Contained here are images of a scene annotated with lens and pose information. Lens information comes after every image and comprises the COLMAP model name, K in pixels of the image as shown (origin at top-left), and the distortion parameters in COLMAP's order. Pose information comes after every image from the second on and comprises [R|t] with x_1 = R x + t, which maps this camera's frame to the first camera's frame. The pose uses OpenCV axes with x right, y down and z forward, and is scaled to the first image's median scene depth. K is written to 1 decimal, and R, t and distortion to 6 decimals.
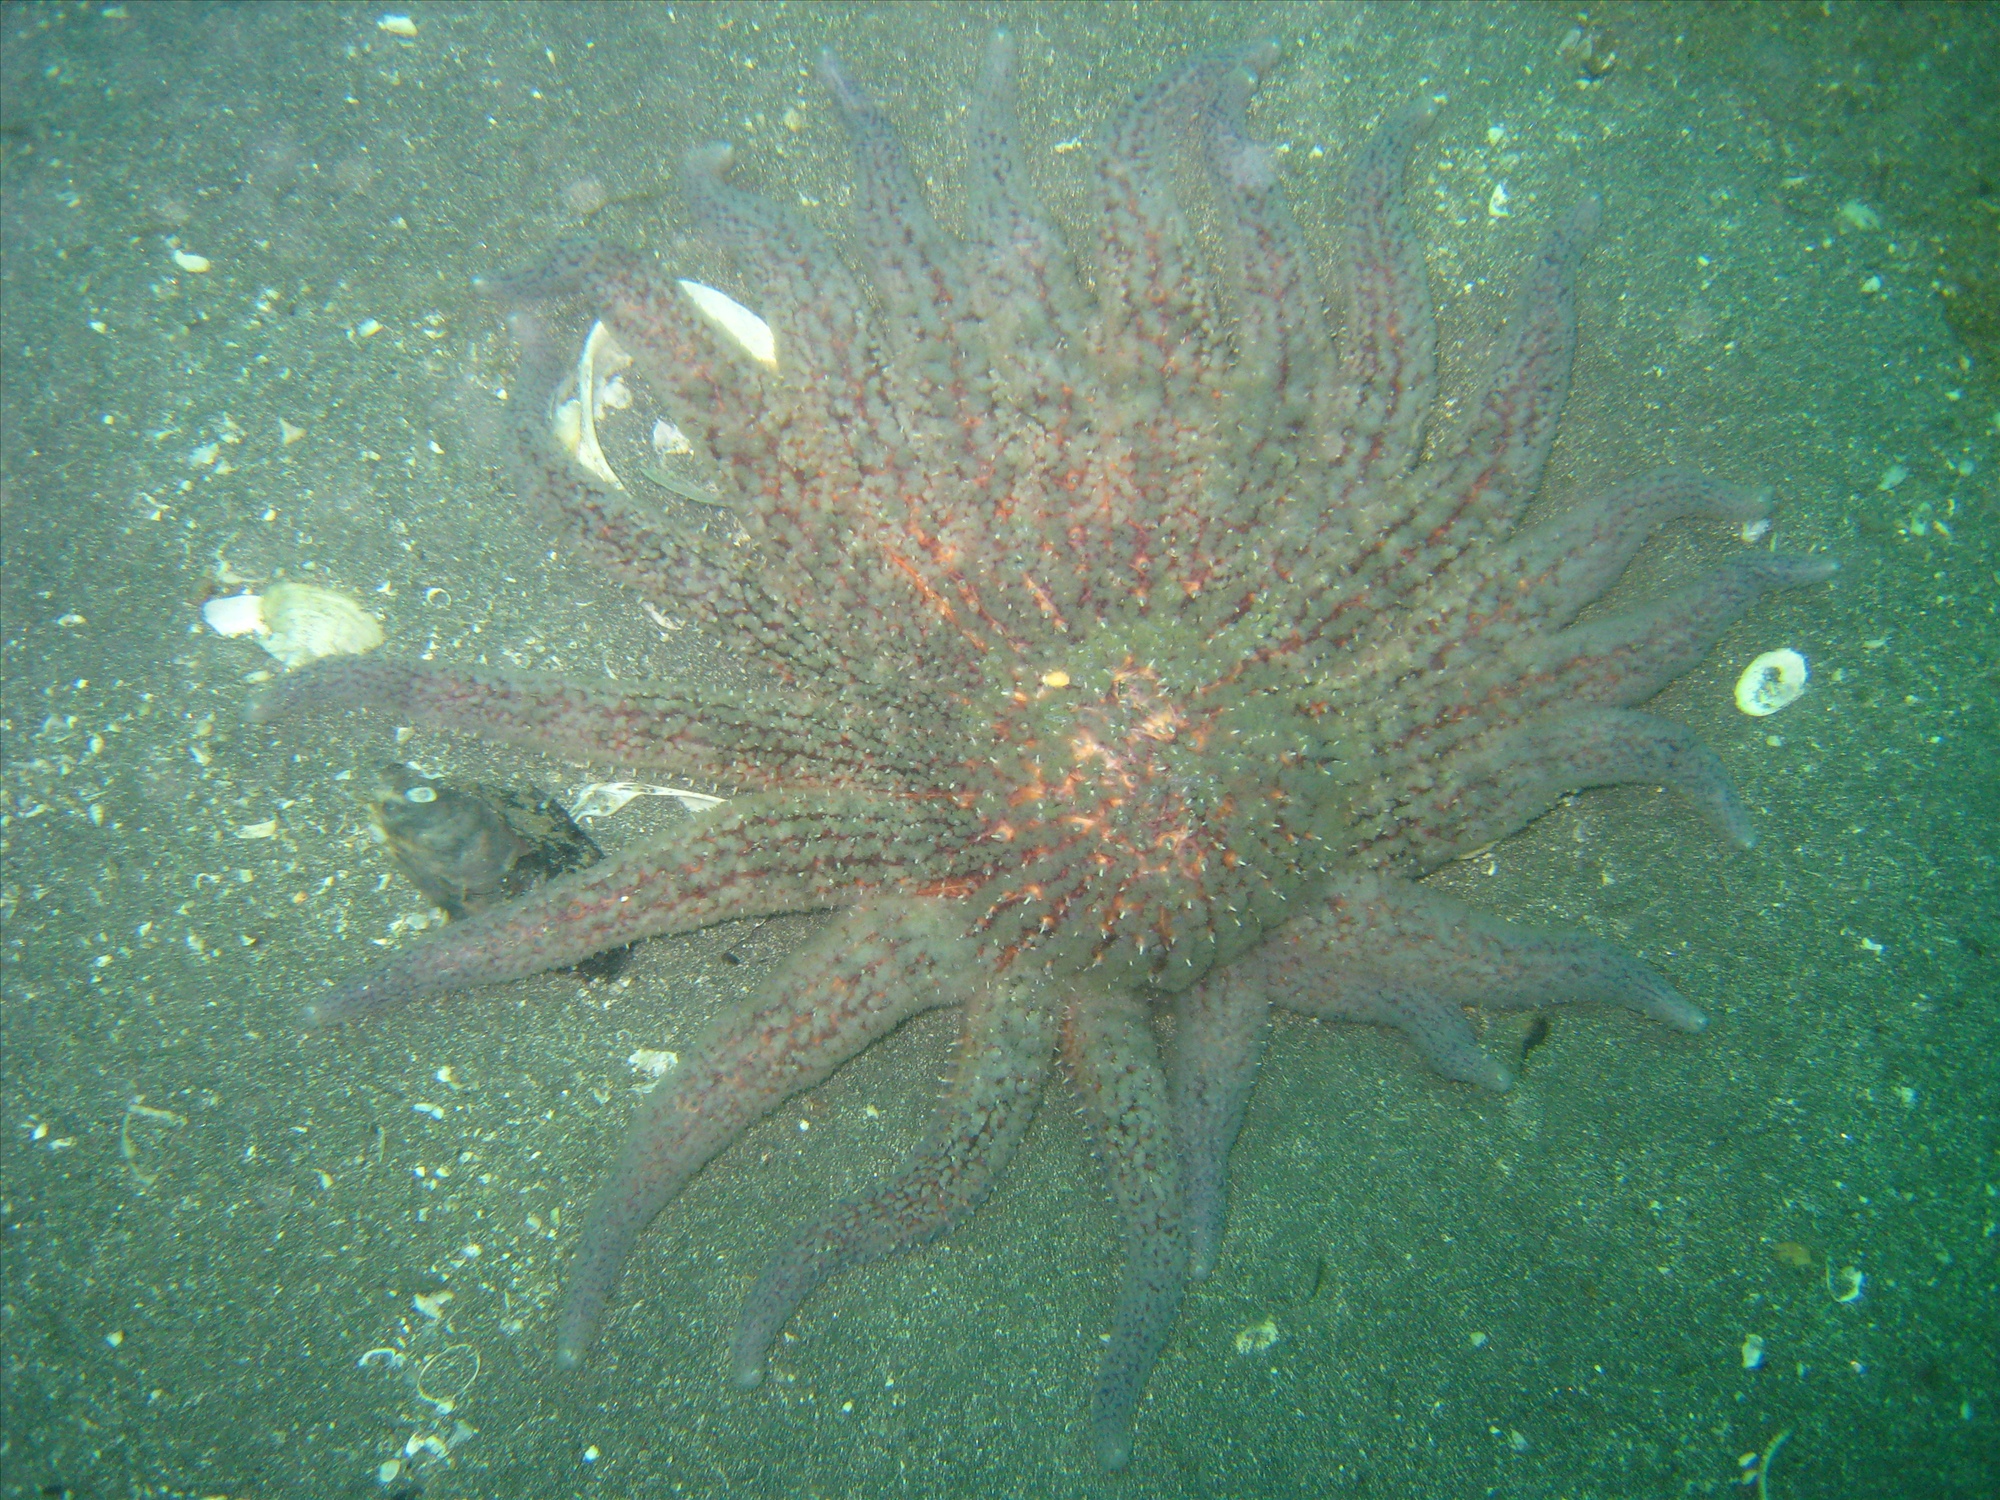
lens RADIAL K [[2218.8, 0, 1014.4], [0, 2218.8, 812.9], [0, 0, 1]] dist [0.074881, 0.397122]
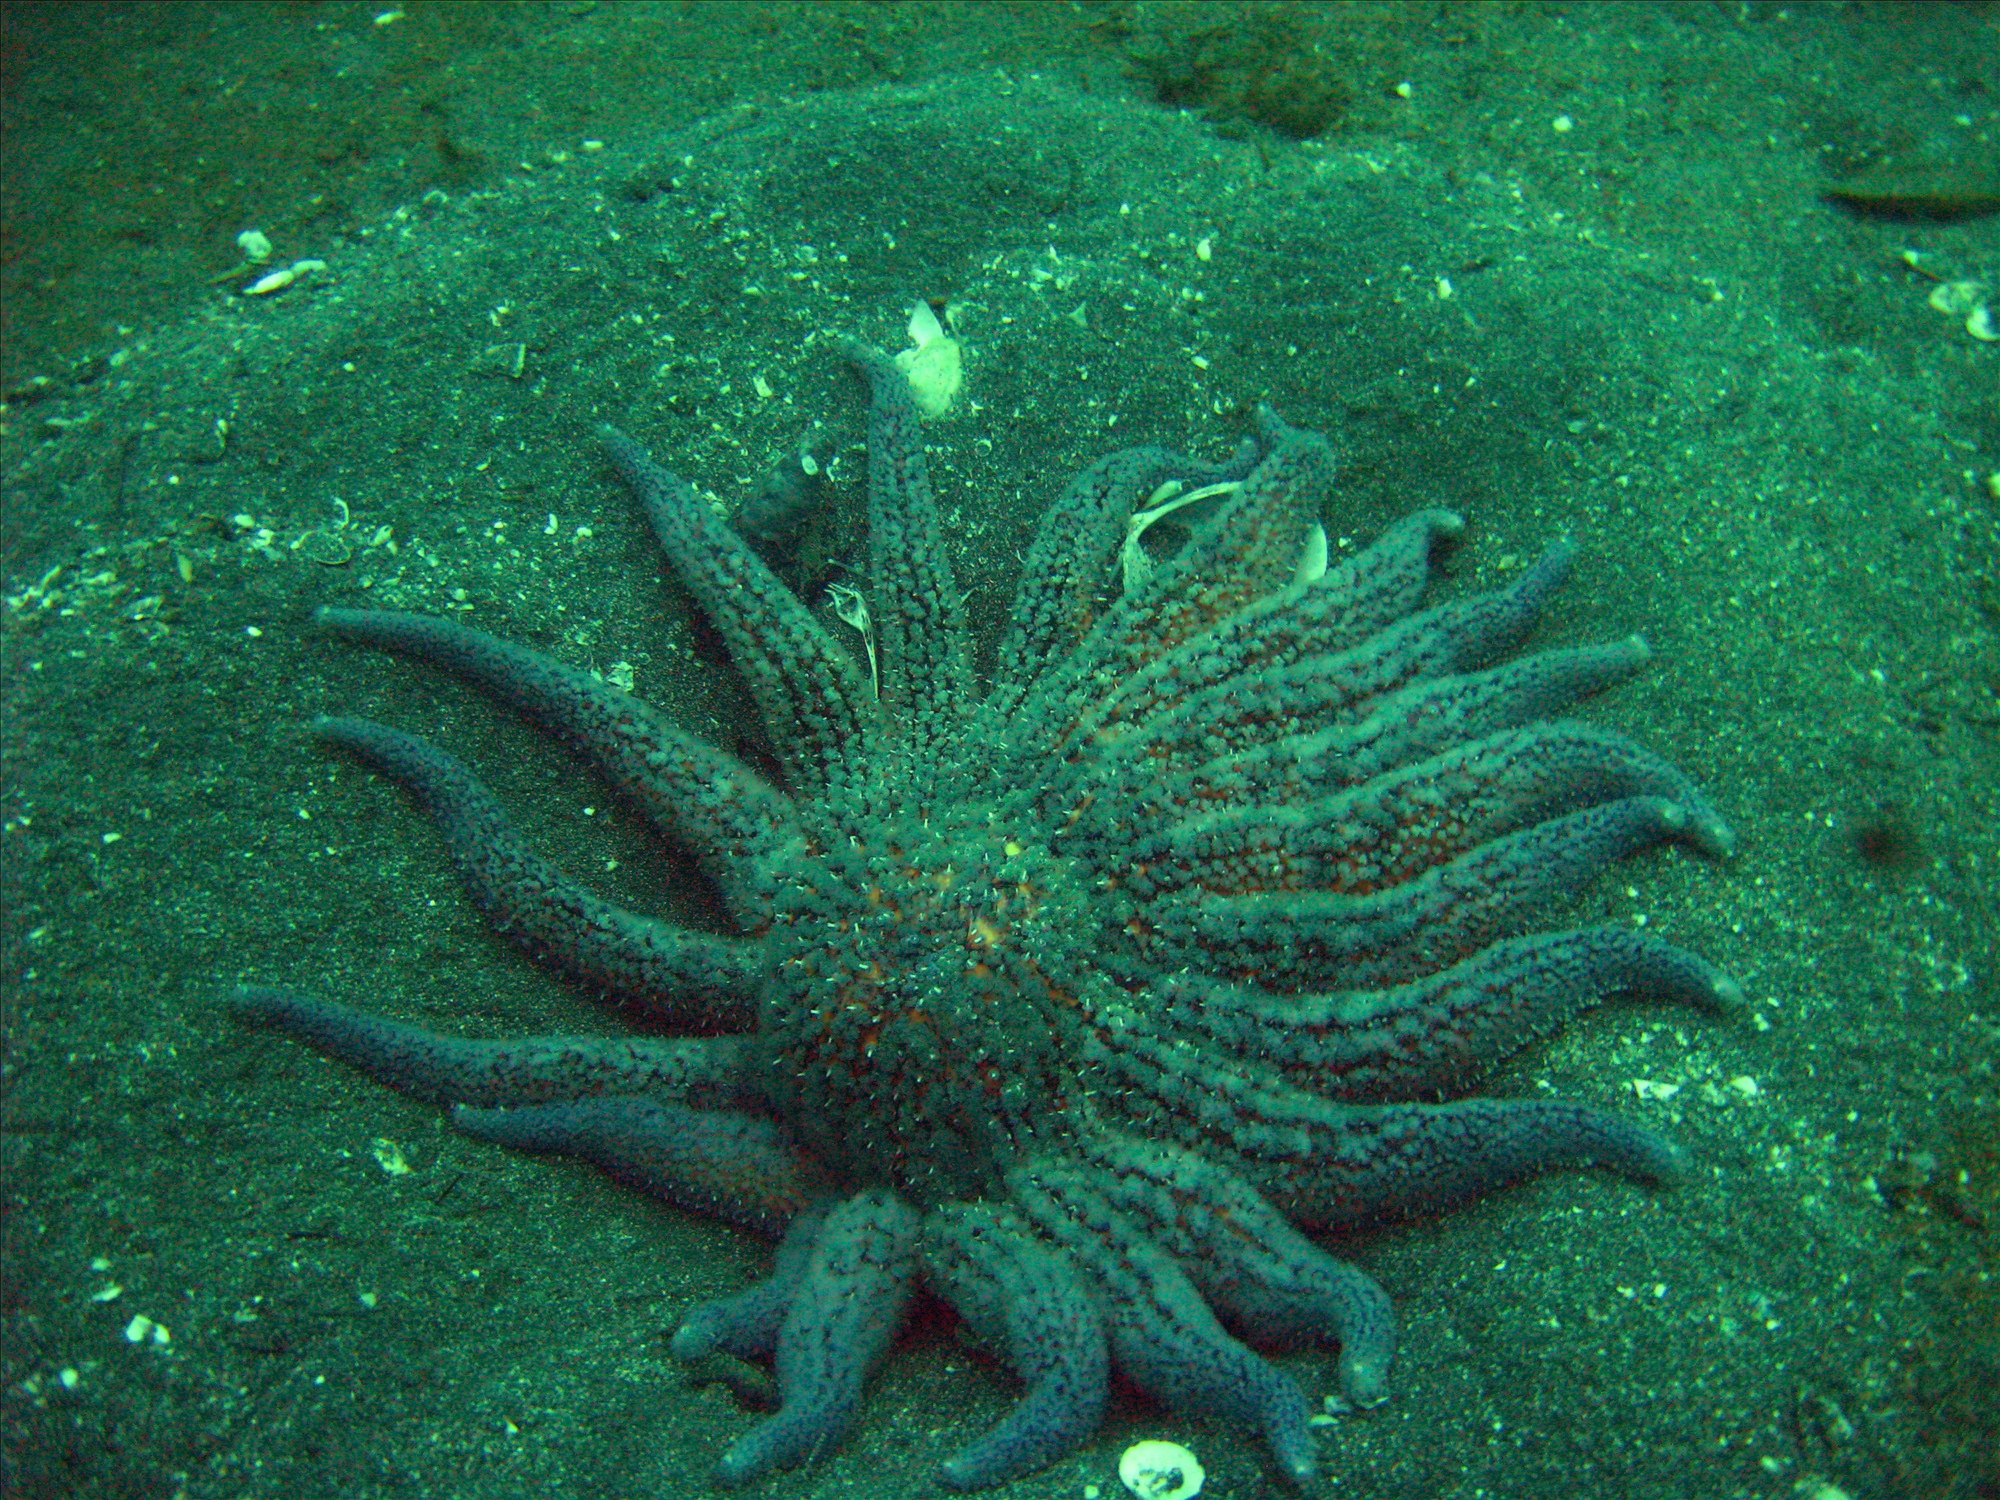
lens RADIAL K [[2218.8, 0, 1014.4], [0, 2218.8, 812.9], [0, 0, 1]] dist [0.074881, 0.397122]
pose [[0.196322, 0.739895, -0.643439, 0.663009], [-0.942318, 0.323794, 0.084819, -0.152008], [0.271099, 0.589672, 0.760784, 0.224995]]
